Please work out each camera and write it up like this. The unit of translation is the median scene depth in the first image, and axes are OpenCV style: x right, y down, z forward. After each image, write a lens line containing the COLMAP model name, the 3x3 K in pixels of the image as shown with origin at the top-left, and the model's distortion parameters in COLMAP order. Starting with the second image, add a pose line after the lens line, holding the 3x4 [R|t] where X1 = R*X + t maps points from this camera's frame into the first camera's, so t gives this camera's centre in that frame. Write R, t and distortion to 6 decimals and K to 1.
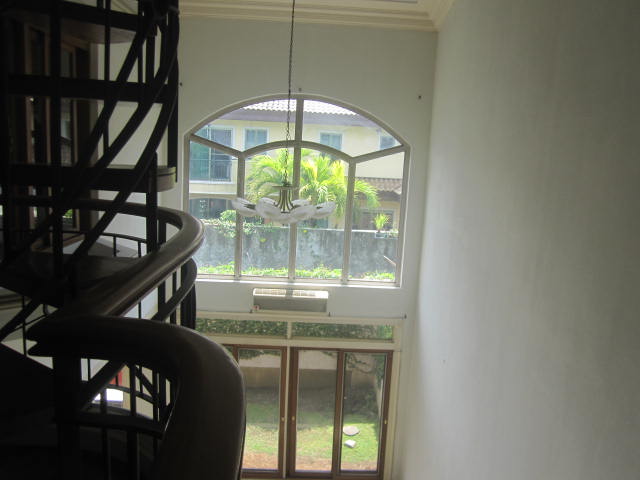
lens RADIAL K [[517.3, 0, 318.8], [0, 517.3, 240.5], [0, 0, 1]] dist [-0.071177, -0.010404]
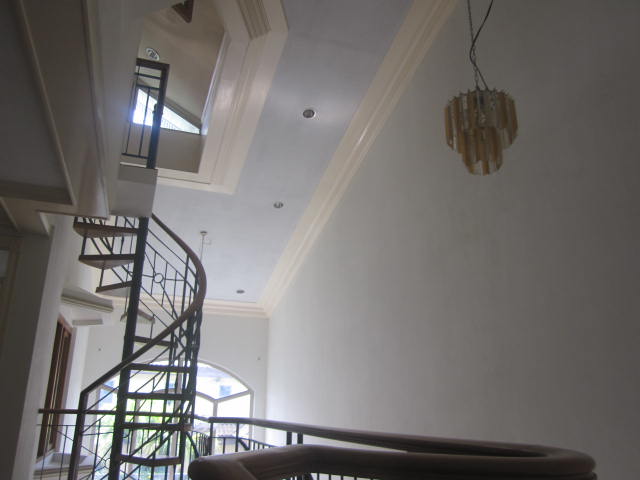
lens RADIAL K [[517.3, 0, 319.3], [0, 517.3, 240.7], [0, 0, 1]] dist [-0.071177, -0.010404]
pose [[0.953105, 0.056405, 0.297338, -0.116960], [0.084143, 0.894354, -0.439375, 0.106852], [-0.290709, 0.443789, 0.847667, -0.553441]]
